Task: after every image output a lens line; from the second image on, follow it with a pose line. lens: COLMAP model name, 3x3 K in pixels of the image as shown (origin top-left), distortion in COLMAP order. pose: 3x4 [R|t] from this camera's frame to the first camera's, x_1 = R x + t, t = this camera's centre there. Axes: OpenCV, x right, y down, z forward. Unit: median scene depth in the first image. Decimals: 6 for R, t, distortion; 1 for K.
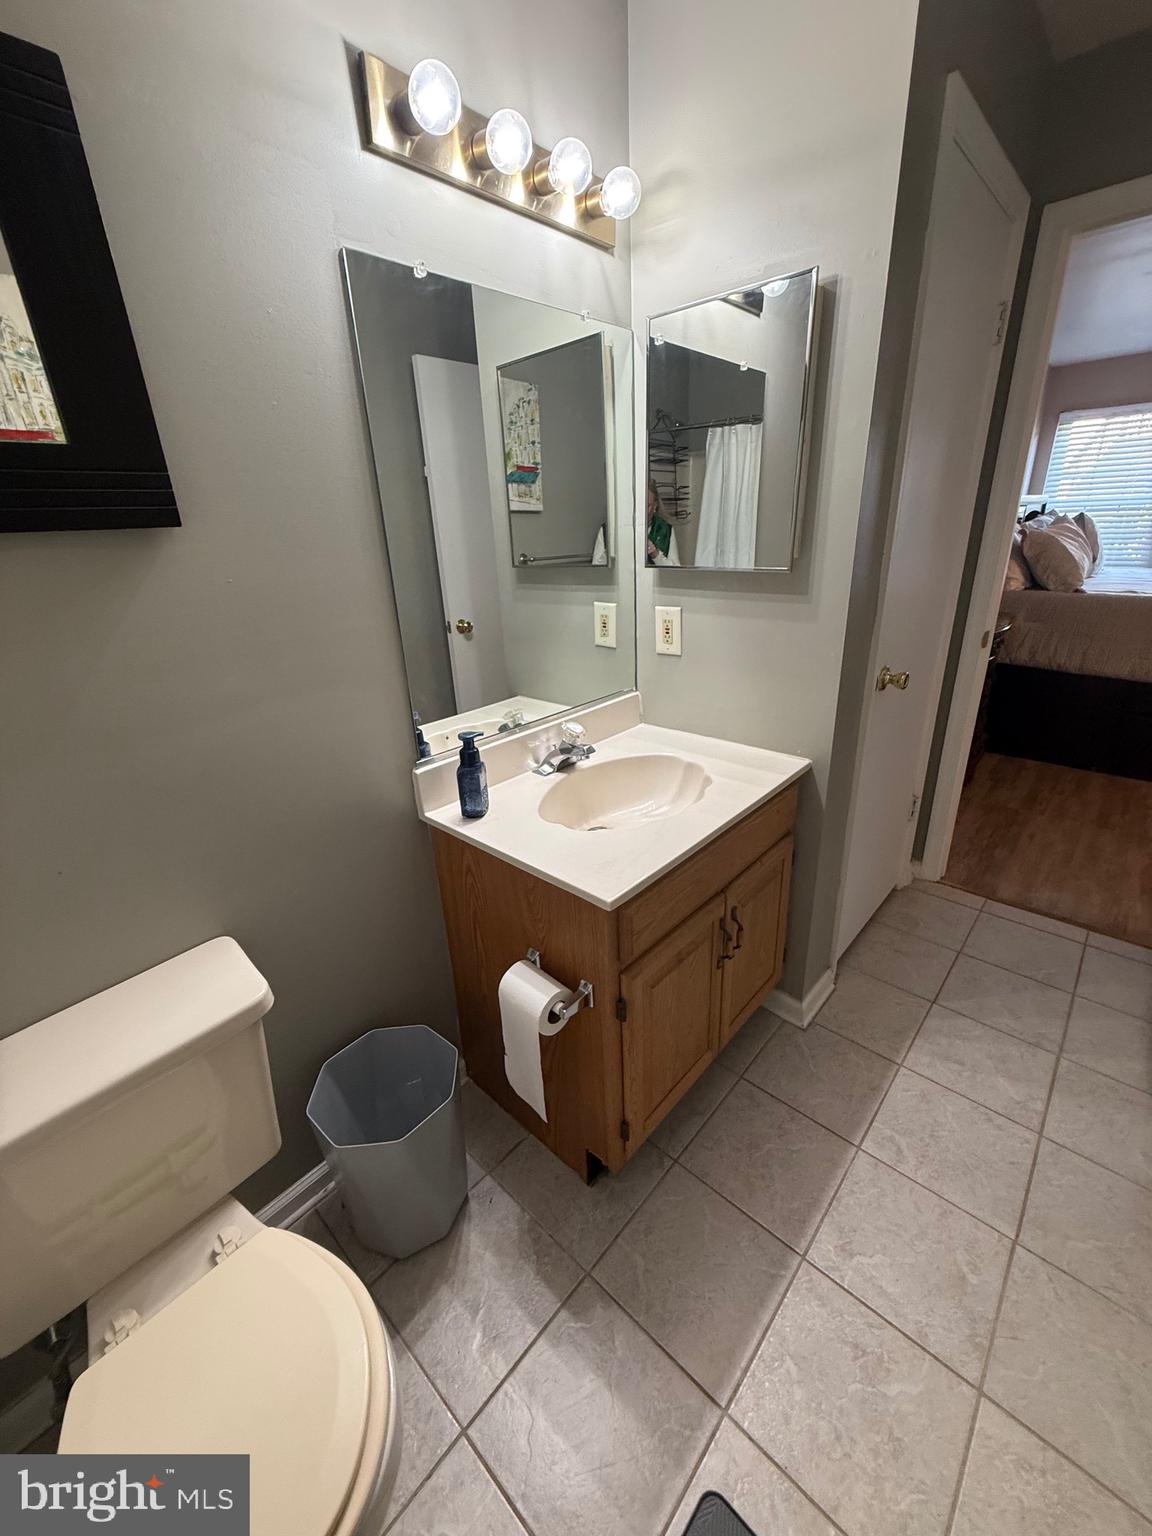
lens RADIAL K [[611.5, 0, 573.4], [0, 611.5, 760.2], [0, 0, 1]] dist [-0.006730, 0.001044]
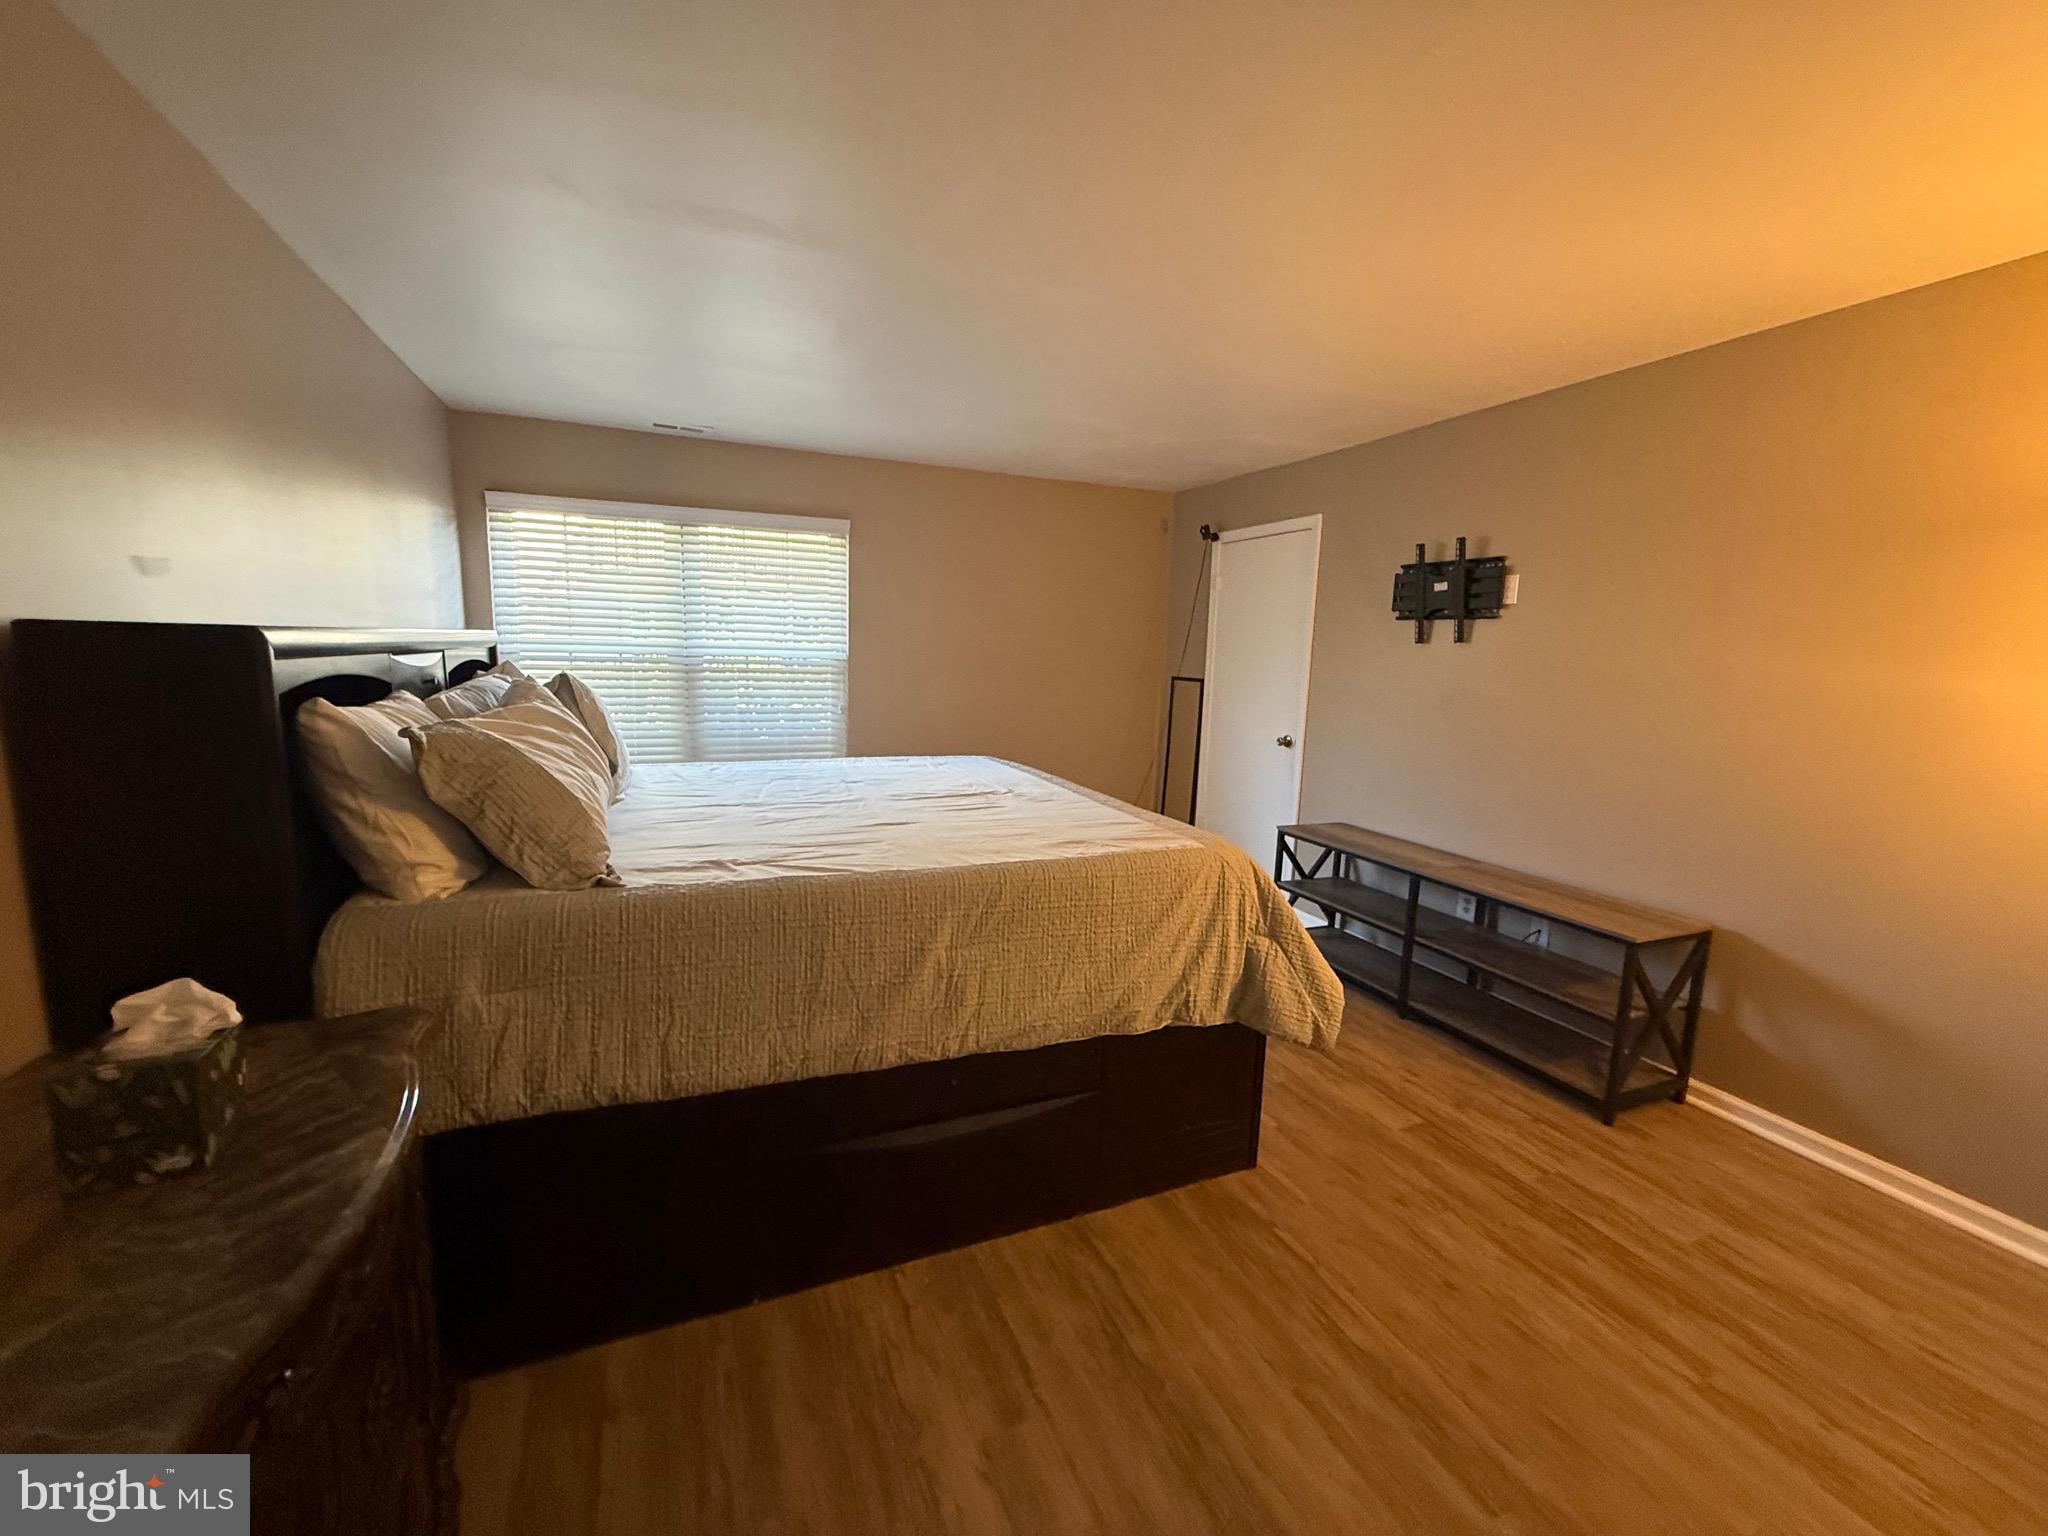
lens RADIAL K [[815.4, 0, 1014.6], [0, 815.4, 768.7], [0, 0, 1]] dist [-0.006730, 0.001044]
pose [[0.408061, -0.081394, 0.909319, 0.453303], [0.290054, 0.955971, -0.044593, -0.234225], [-0.865653, 0.281948, 0.413703, 0.520637]]
